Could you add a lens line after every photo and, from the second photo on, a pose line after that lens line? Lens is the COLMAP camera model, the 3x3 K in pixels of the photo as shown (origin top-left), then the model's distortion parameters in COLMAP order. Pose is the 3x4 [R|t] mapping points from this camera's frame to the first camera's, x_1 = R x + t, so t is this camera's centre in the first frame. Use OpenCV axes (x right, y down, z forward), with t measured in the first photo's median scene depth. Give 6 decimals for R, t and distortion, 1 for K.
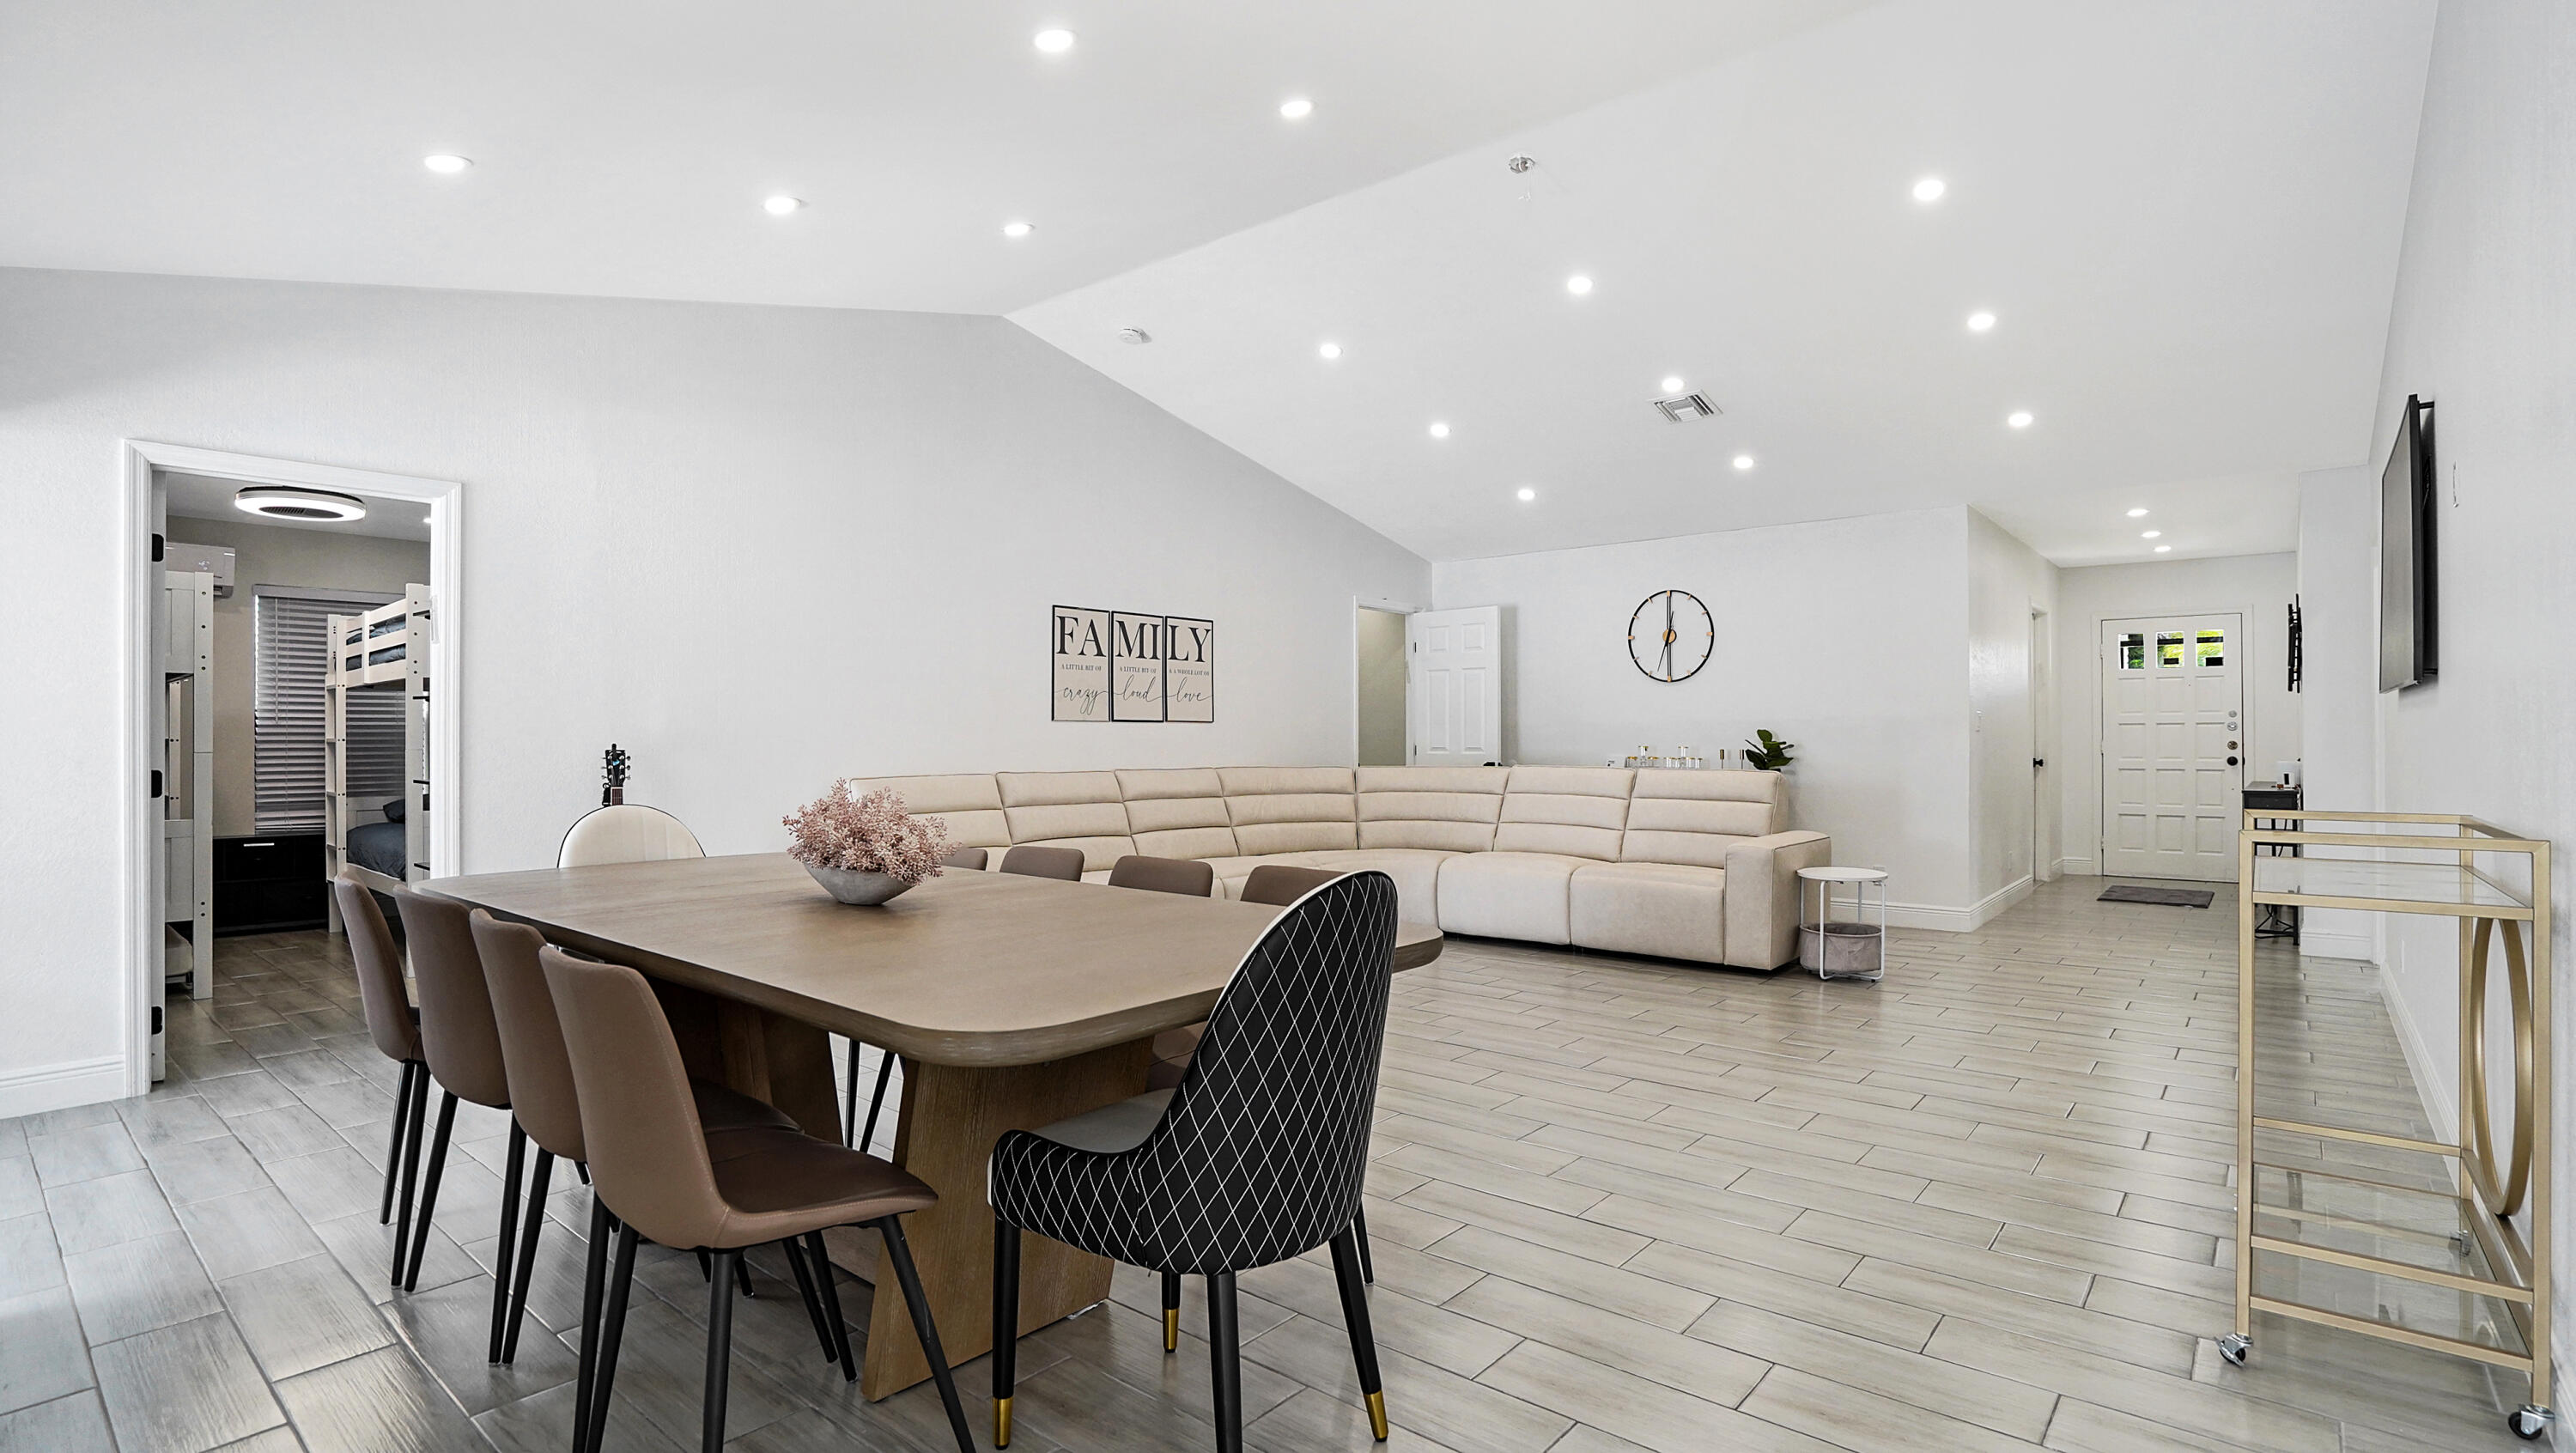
lens RADIAL K [[1238.0, 0, 1271.2], [0, 1238.0, 736.7], [0, 0, 1]] dist [-0.035640, 0.000087]
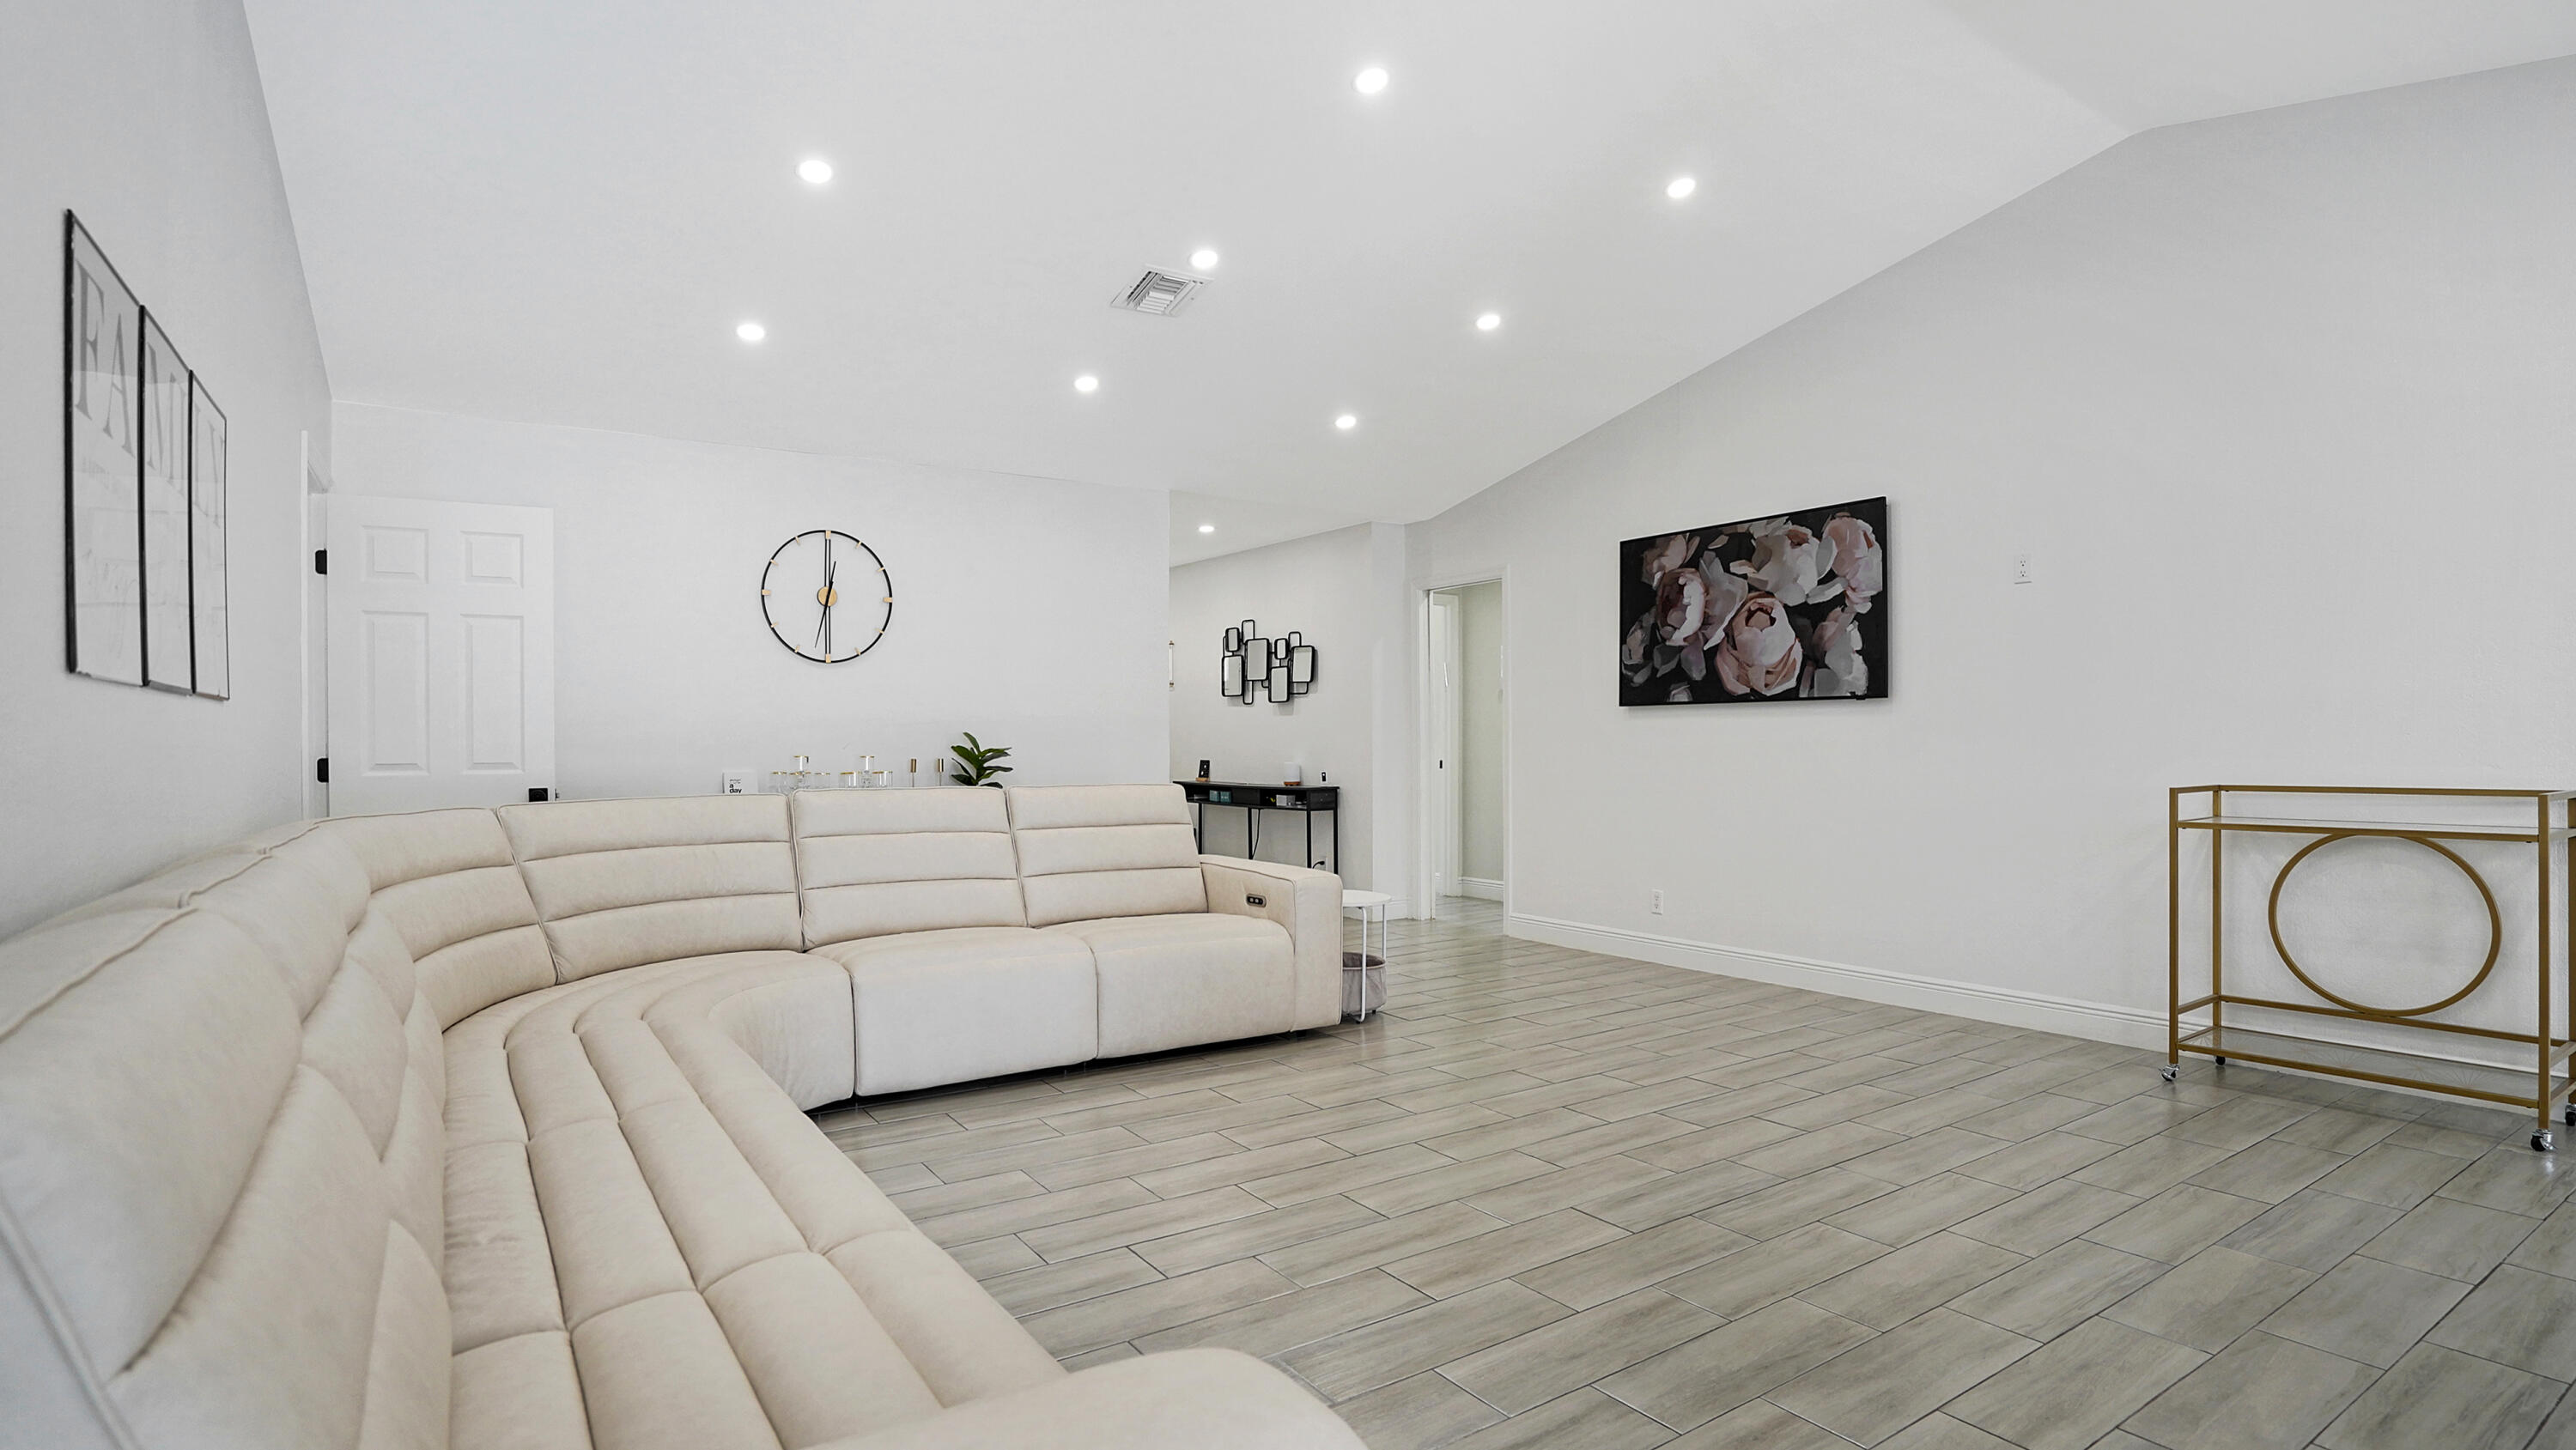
lens RADIAL K [[1237.8, 0, 1271.2], [0, 1237.8, 735.2], [0, 0, 1]] dist [-0.035640, 0.000087]
pose [[0.247041, 0.008968, 0.968964, -0.308432], [-0.001056, 0.999959, -0.008986, 0.002601], [-0.969004, 0.001197, 0.247040, 0.627825]]
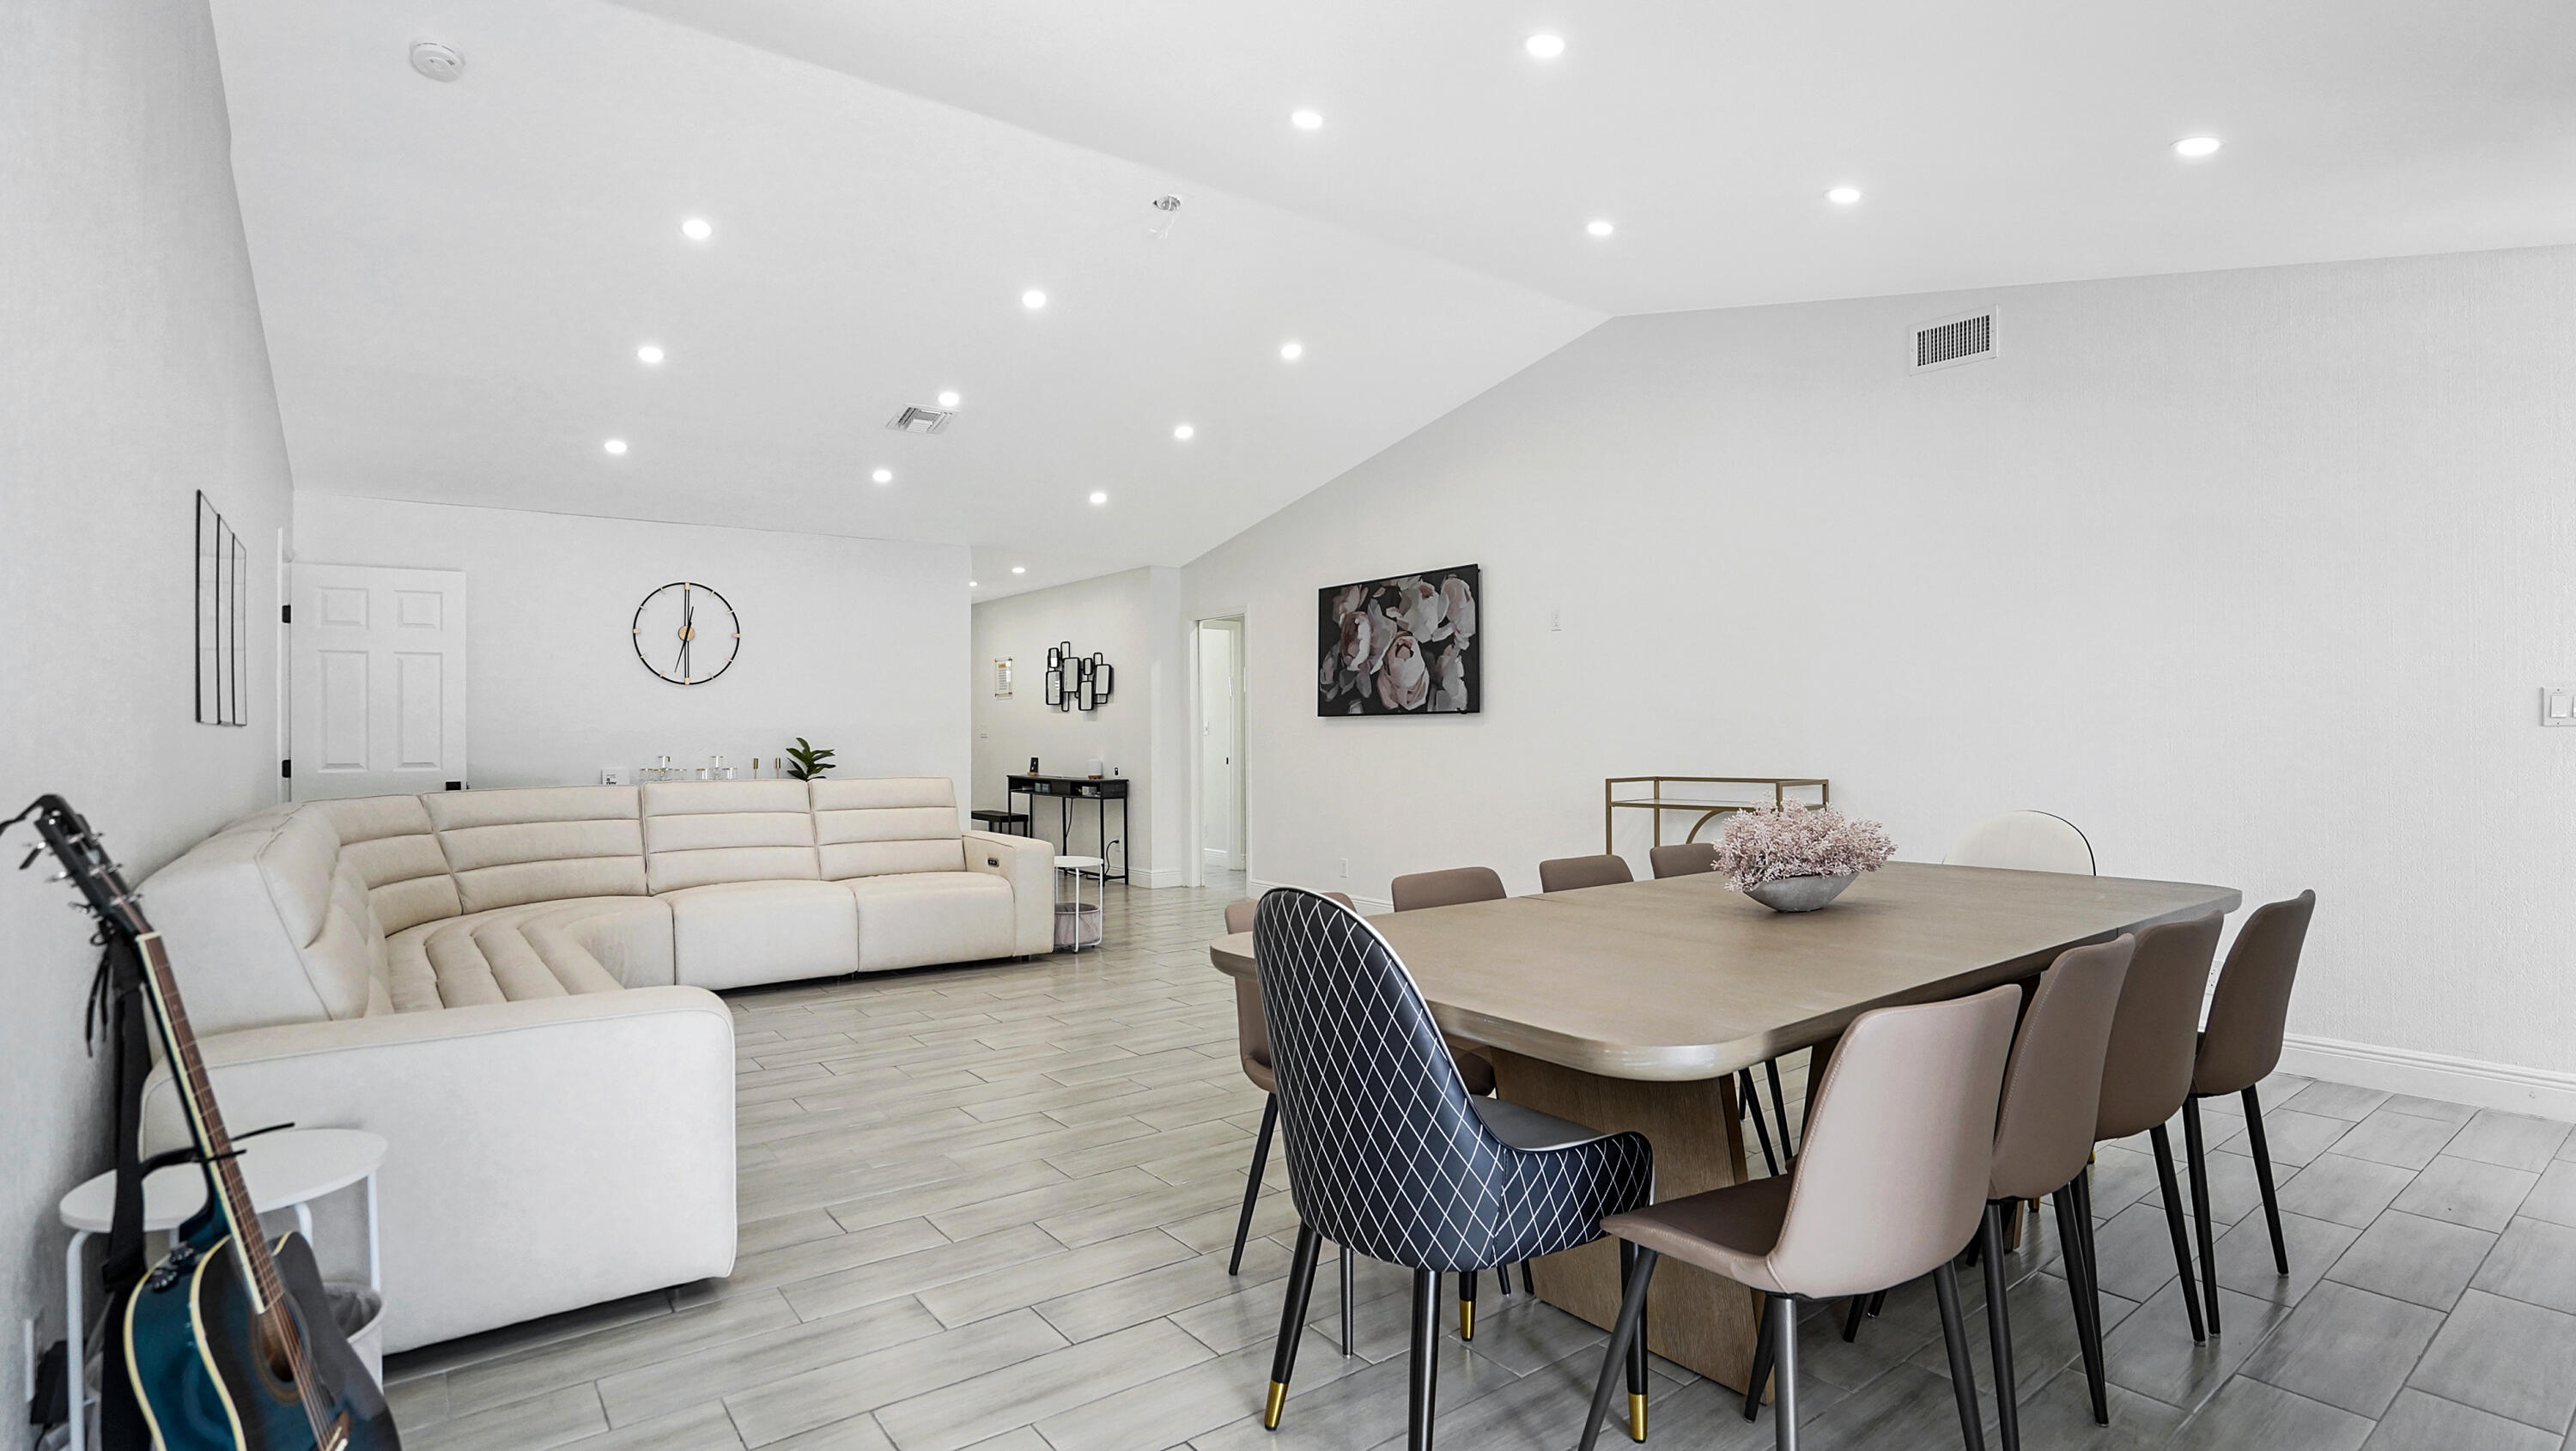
lens RADIAL K [[1198.0, 0, 1256.8], [0, 1198.0, 718.0], [0, 0, 1]] dist [-0.022288, 0.000482]
pose [[0.201127, 0.019186, 0.979377, -0.478686], [-0.000274, 0.999809, -0.019530, -0.003100], [-0.979565, 0.003660, 0.201094, 0.445554]]
